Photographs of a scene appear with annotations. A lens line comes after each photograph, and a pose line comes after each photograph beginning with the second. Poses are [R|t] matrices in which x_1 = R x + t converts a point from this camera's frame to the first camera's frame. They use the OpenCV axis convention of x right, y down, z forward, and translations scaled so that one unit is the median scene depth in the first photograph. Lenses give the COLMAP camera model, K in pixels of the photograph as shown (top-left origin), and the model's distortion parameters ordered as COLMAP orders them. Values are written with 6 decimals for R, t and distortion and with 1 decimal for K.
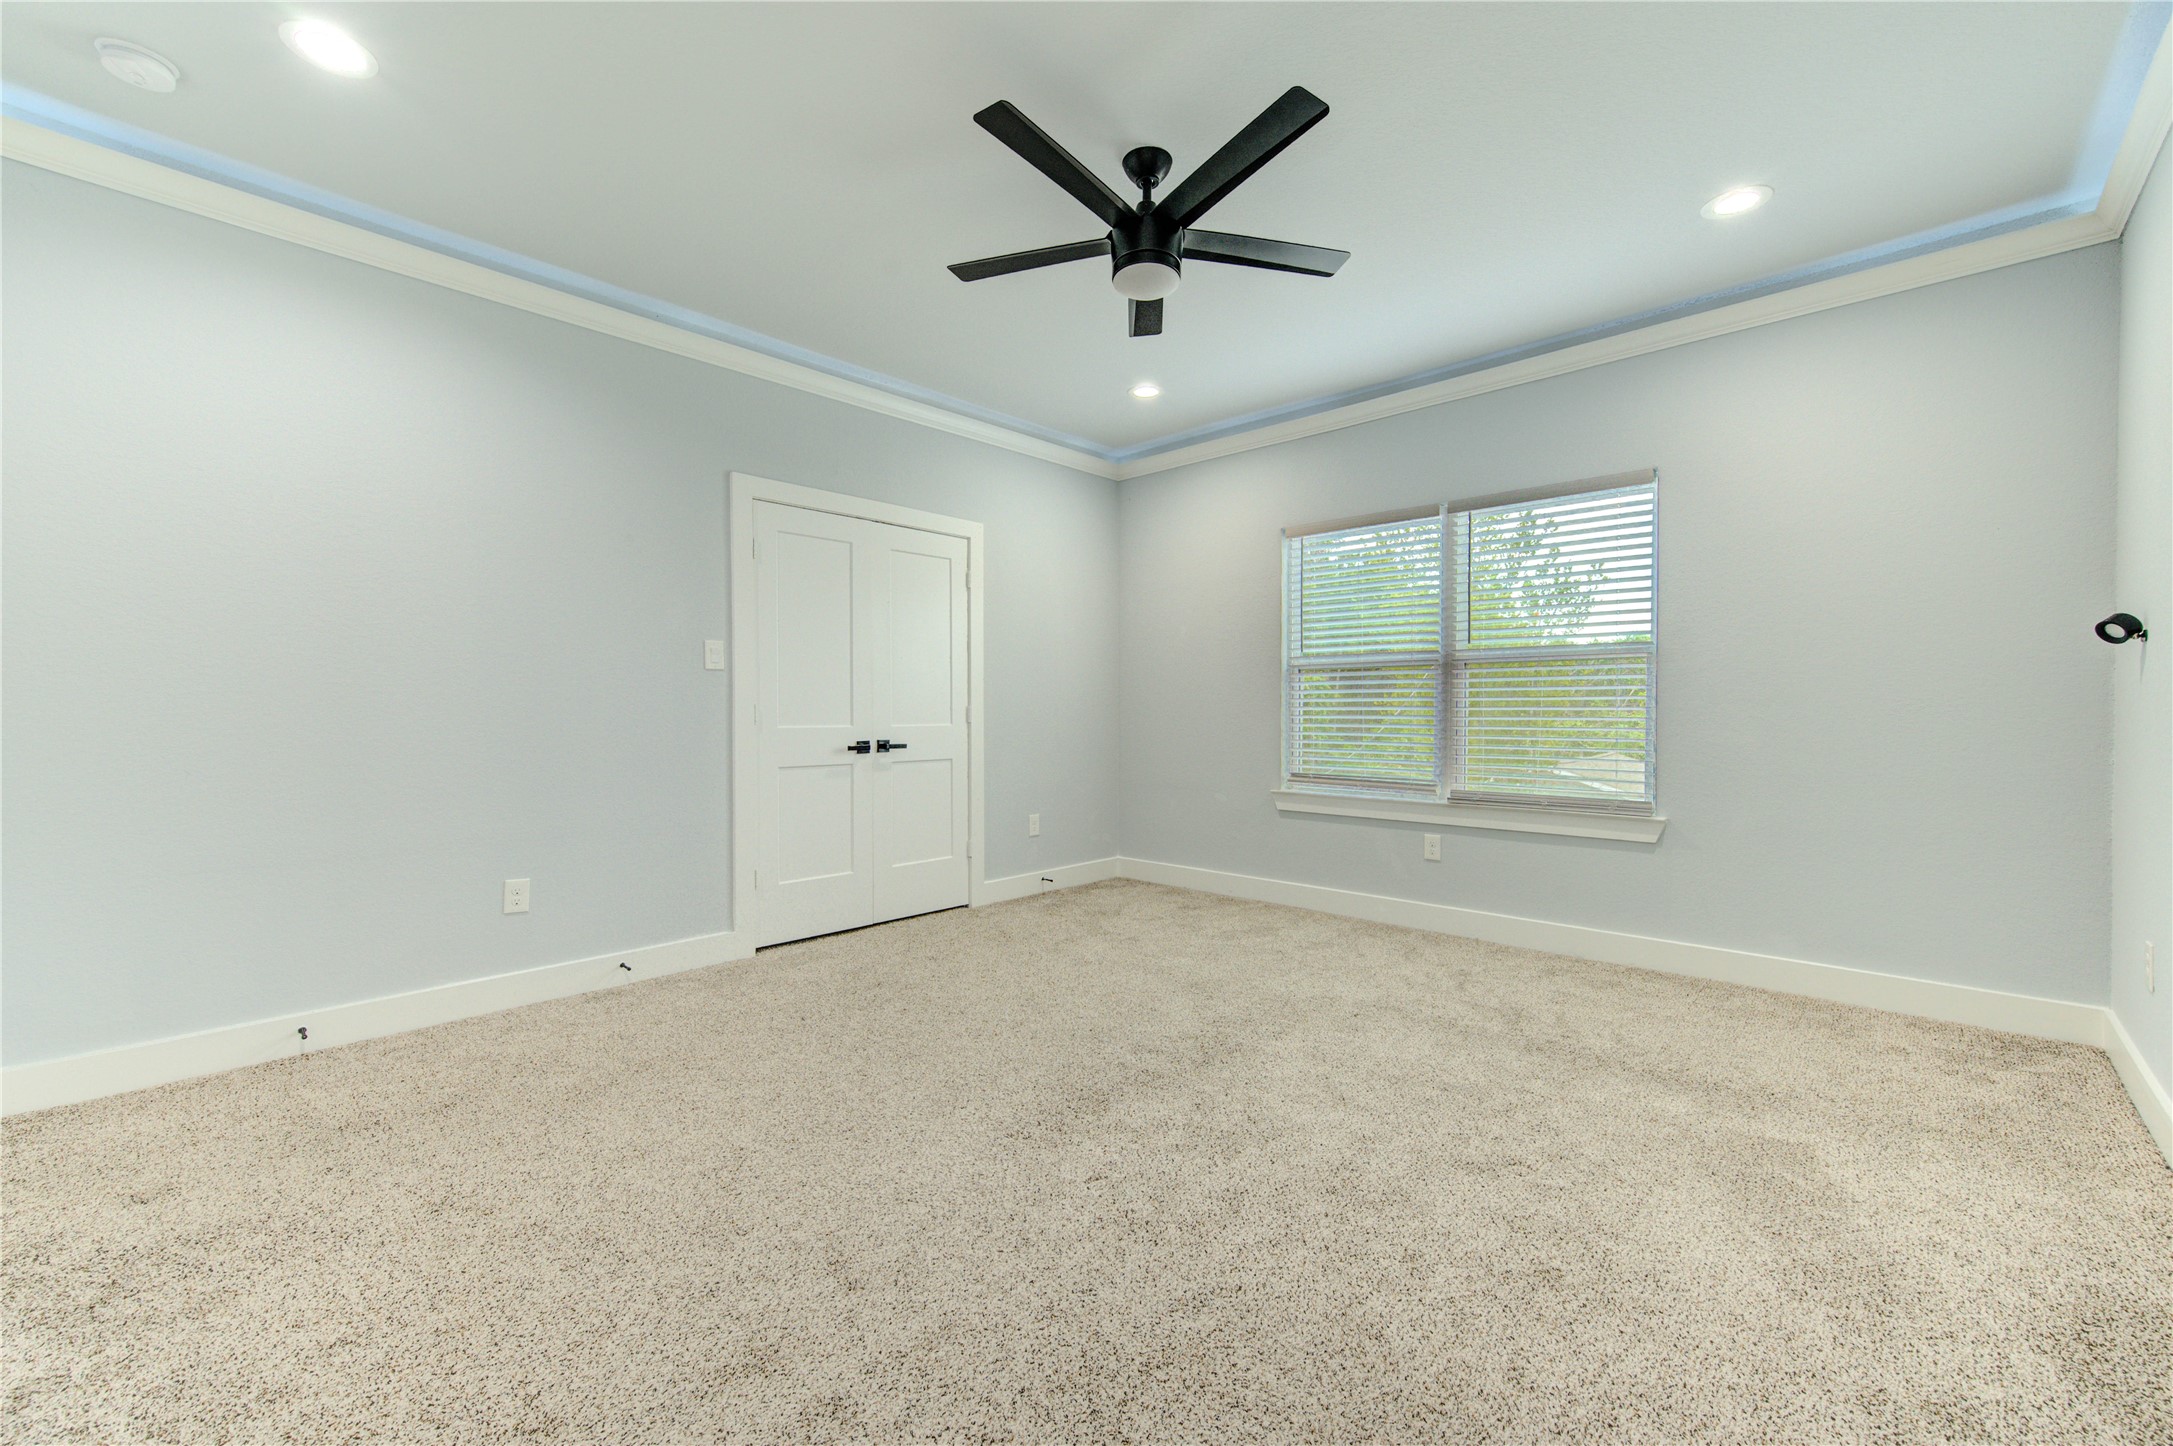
lens RADIAL K [[868.1, 0, 1088.9], [0, 868.1, 726.0], [0, 0, 1]] dist [0.001556, -0.000262]
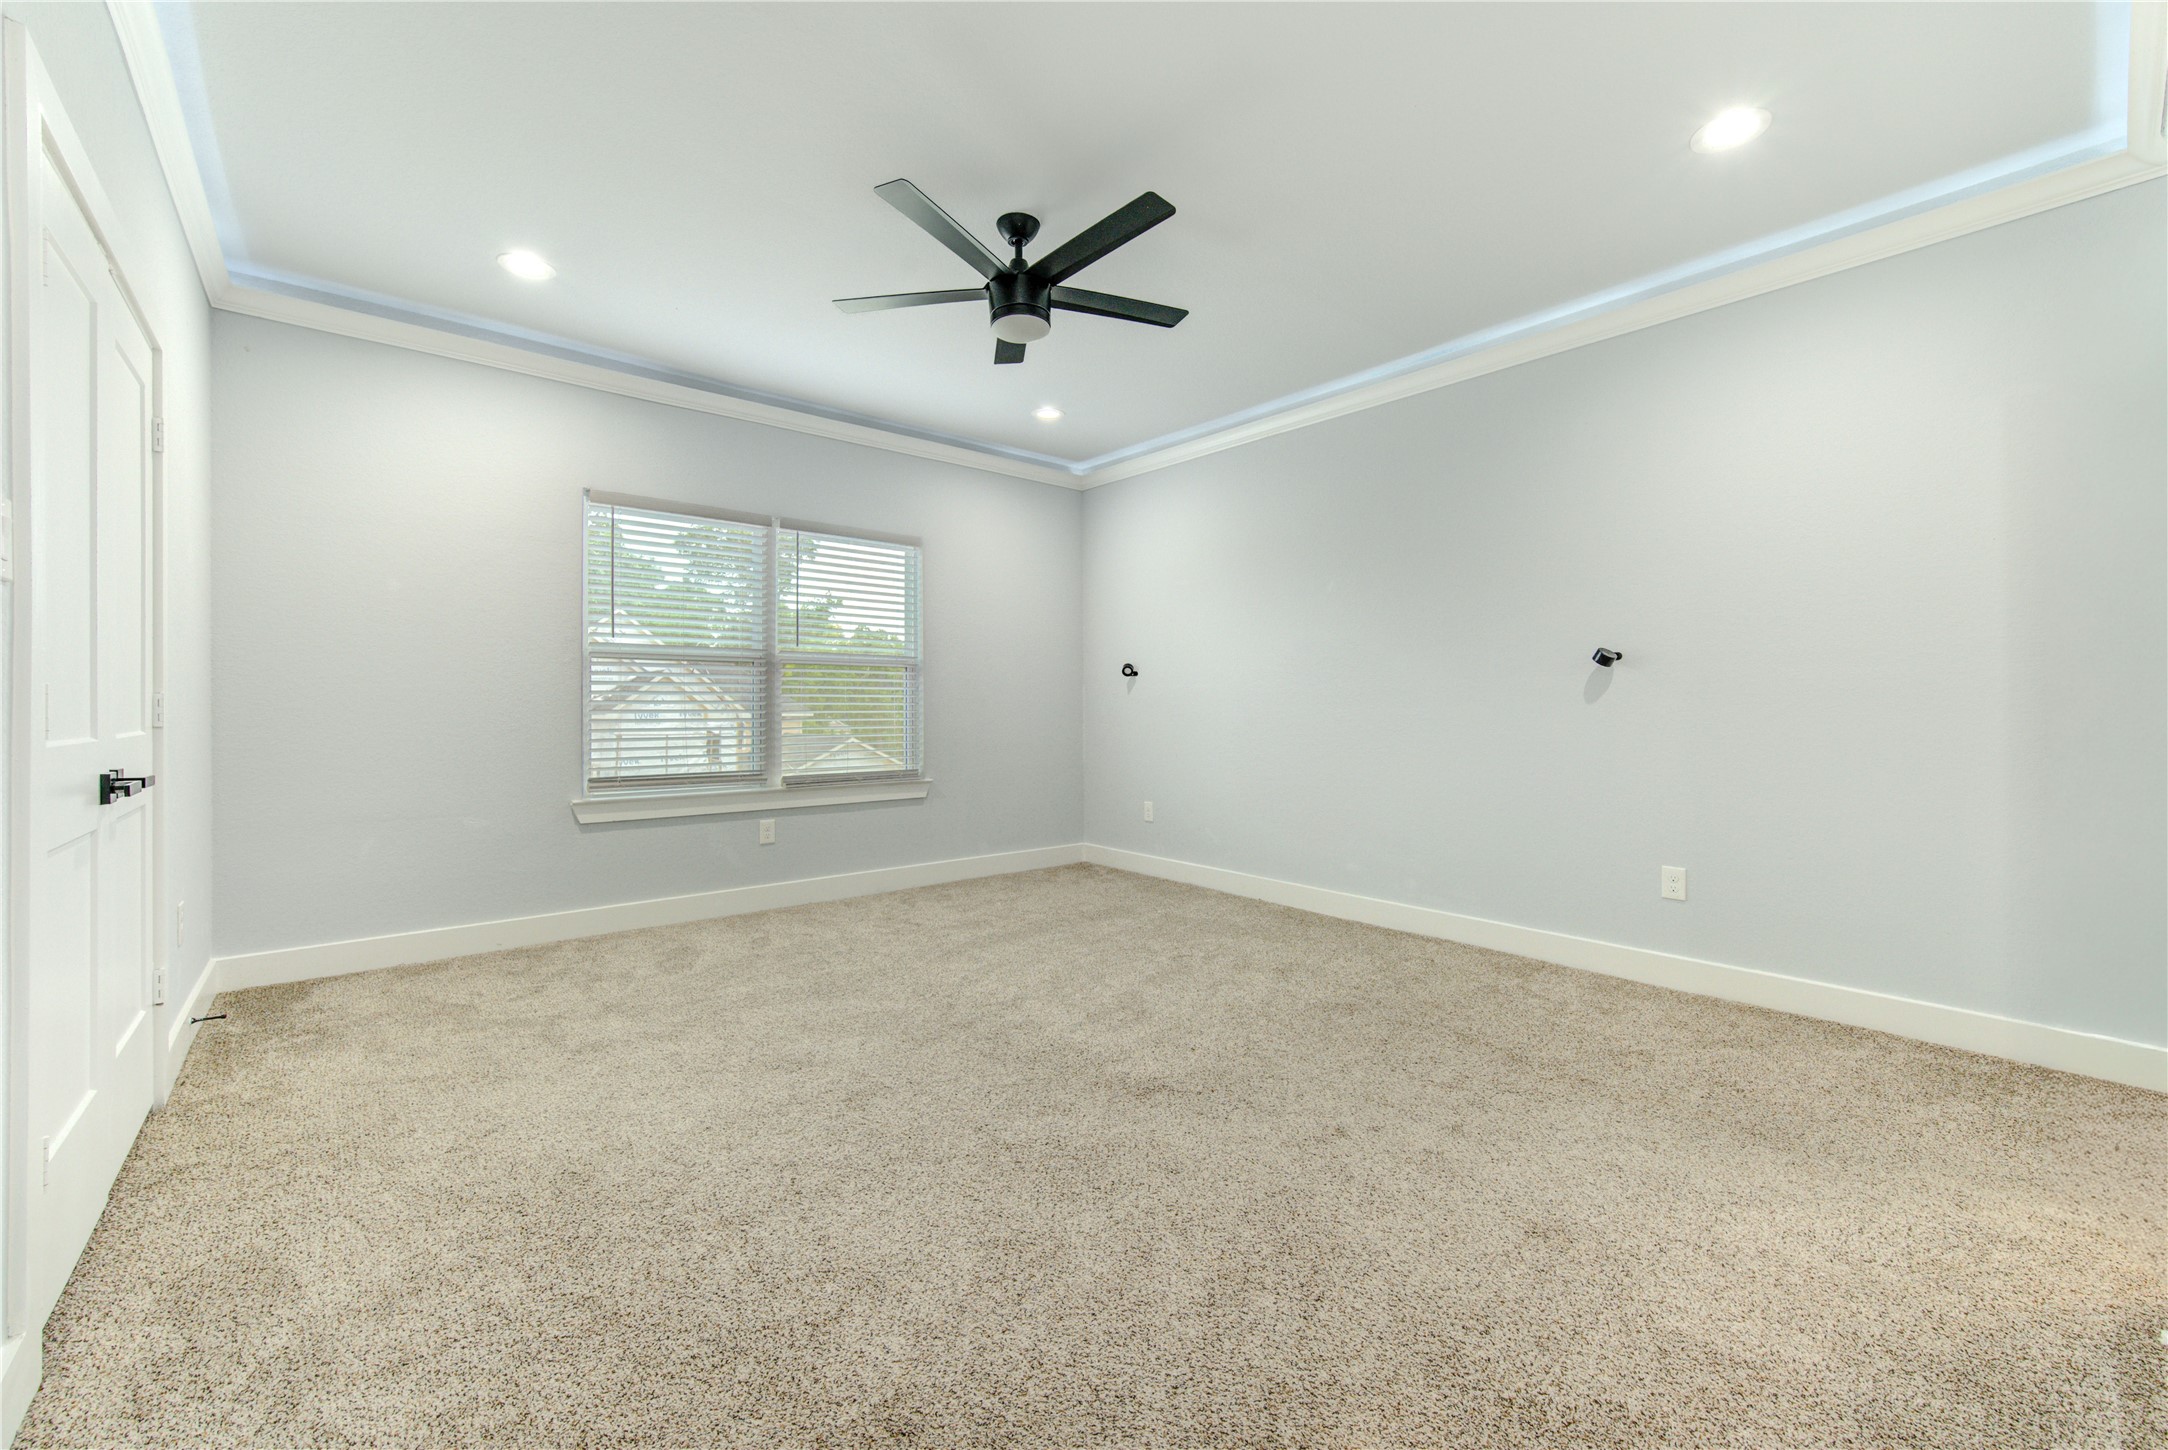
lens RADIAL K [[866.4, 0, 1103.6], [0, 866.4, 708.1], [0, 0, 1]] dist [0.000713, 0.000015]
pose [[0.099854, -0.000321, 0.995002, -0.688318], [0.016477, 0.999863, -0.001331, -0.006453], [-0.994866, 0.016527, 0.099845, 0.511647]]
